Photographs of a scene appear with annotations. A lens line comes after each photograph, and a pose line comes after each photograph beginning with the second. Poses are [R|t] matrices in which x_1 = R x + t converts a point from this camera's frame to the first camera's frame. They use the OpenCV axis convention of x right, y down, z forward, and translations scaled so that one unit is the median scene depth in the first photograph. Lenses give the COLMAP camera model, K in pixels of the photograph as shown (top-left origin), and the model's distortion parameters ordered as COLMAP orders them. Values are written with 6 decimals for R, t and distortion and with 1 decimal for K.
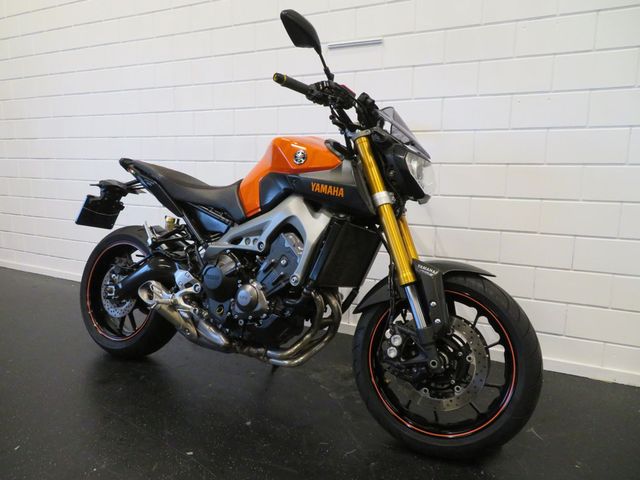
lens RADIAL K [[454.9, 0, 332.0], [0, 454.9, 232.9], [0, 0, 1]] dist [0.000189, 0.000050]
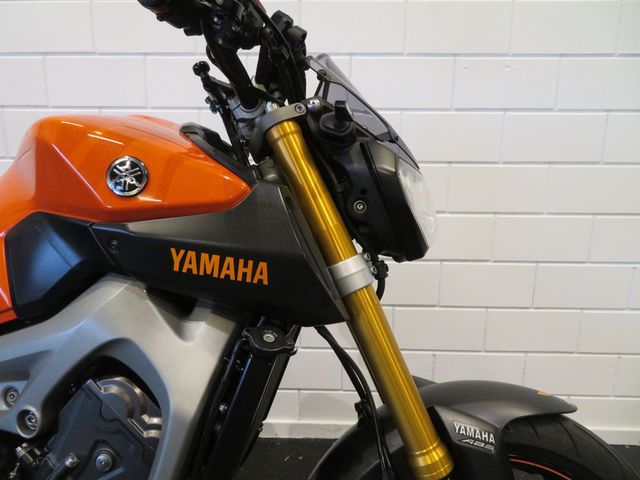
lens RADIAL K [[443.5, 0, 320.0], [0, 443.5, 240.0], [0, 0, 1]] dist [-0.002279, -0.000197]
pose [[0.915708, -0.087936, 0.392104, -0.070665], [0.059754, 0.994712, 0.083535, -0.133760], [-0.397376, -0.053065, 0.916120, 0.606509]]
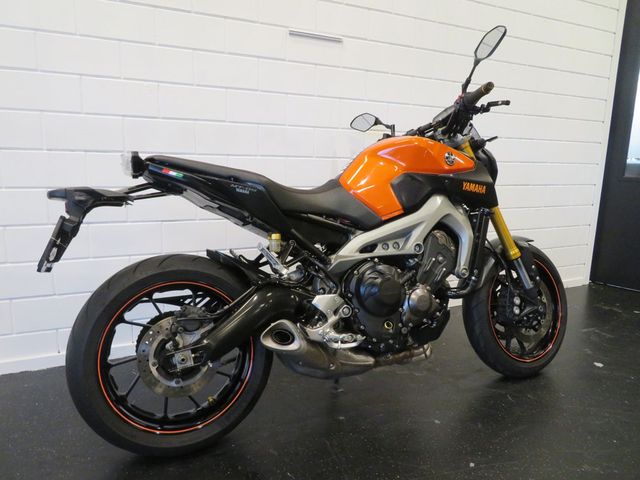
lens RADIAL K [[443.5, 0, 320.0], [0, 443.5, 240.0], [0, 0, 1]] dist [-0.002279, -0.000197]
pose [[0.612474, -0.136455, 0.778624, -1.057460], [0.097497, 0.990508, 0.096896, -0.104659], [-0.784455, 0.016567, 0.619964, 0.586194]]
